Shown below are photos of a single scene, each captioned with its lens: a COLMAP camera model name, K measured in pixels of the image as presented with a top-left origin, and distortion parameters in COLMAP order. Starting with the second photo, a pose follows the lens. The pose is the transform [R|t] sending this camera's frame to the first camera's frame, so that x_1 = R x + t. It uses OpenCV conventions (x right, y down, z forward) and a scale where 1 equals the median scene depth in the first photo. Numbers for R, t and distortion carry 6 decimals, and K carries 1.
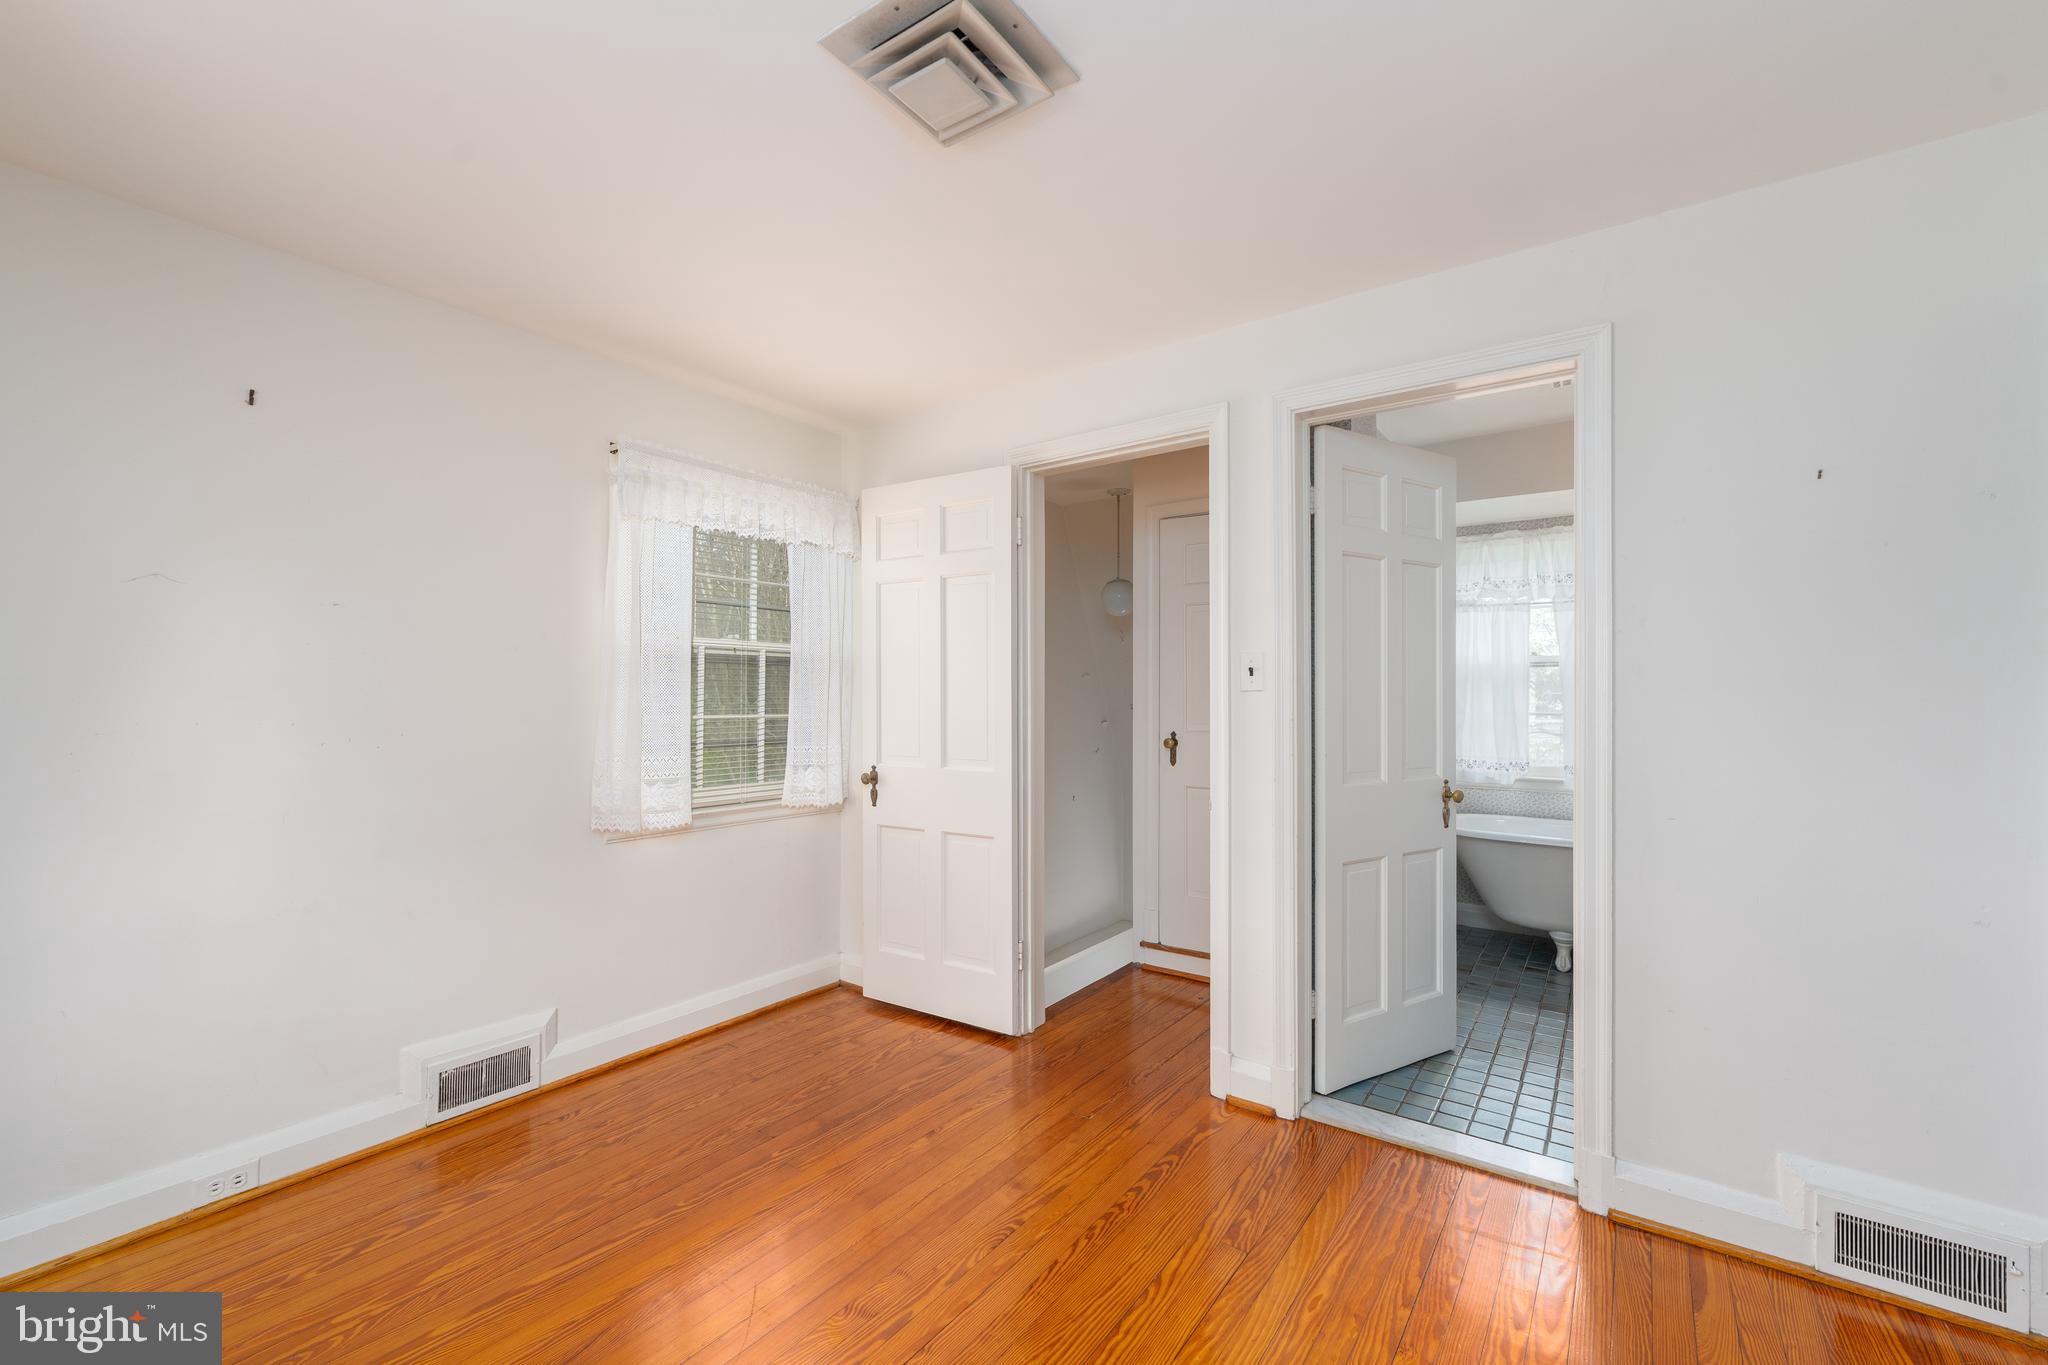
lens RADIAL K [[848.0, 0, 1026.9], [0, 848.0, 686.5], [0, 0, 1]] dist [-0.001165, 0.000942]
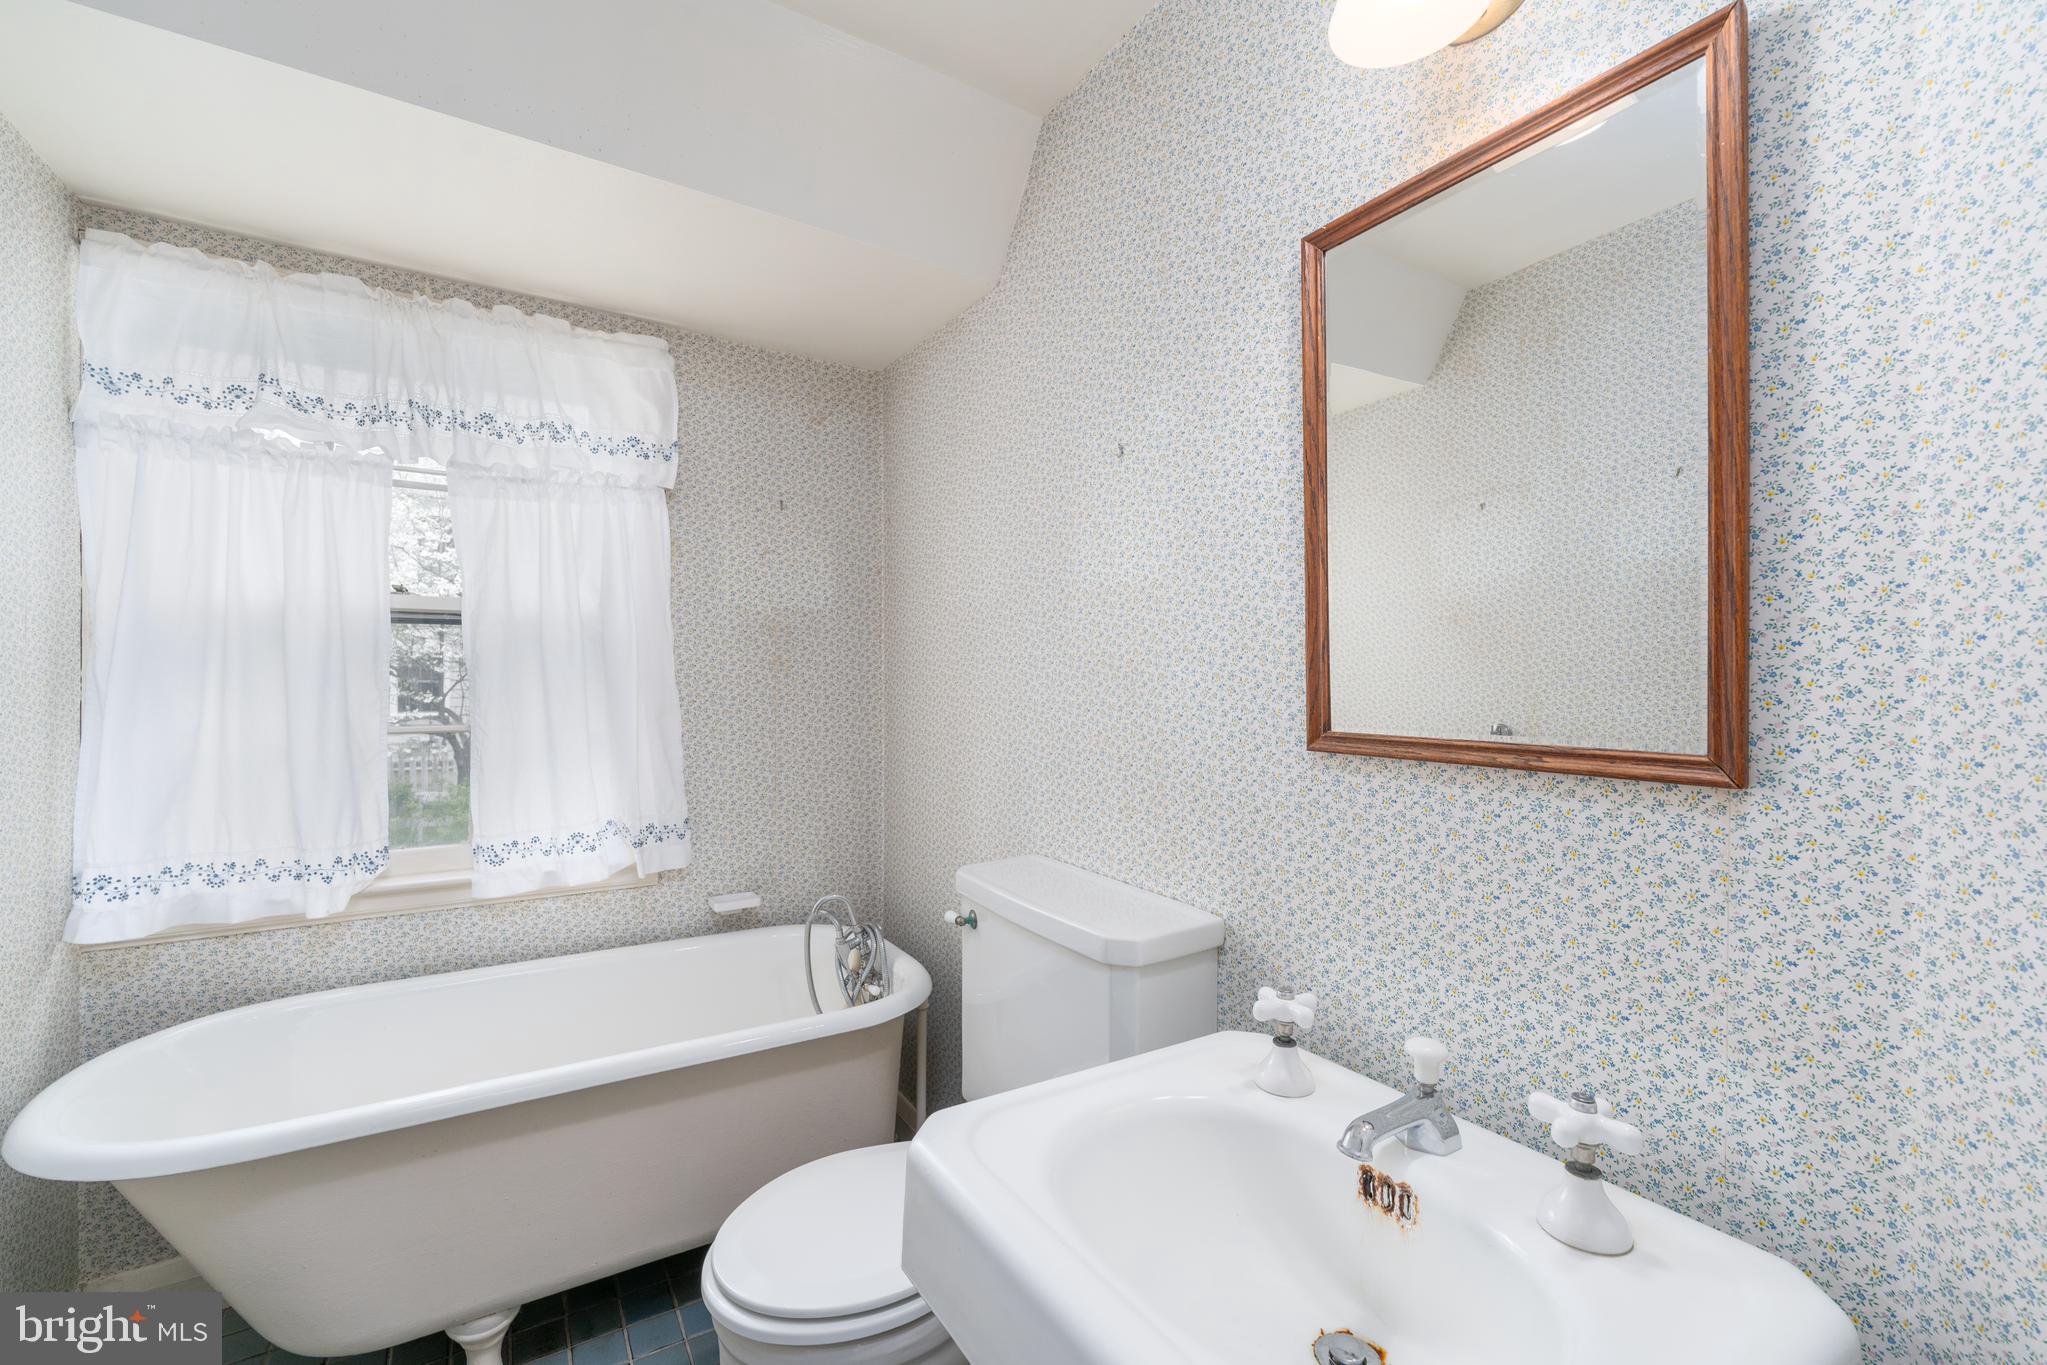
lens RADIAL K [[847.5, 0, 1026.4], [0, 847.5, 686.5], [0, 0, 1]] dist [-0.001165, 0.000942]
pose [[0.382030, -0.010528, 0.924090, 0.309948], [-0.001717, 0.999925, 0.012102, 0.006387], [-0.924148, -0.006210, 0.381983, 0.521385]]
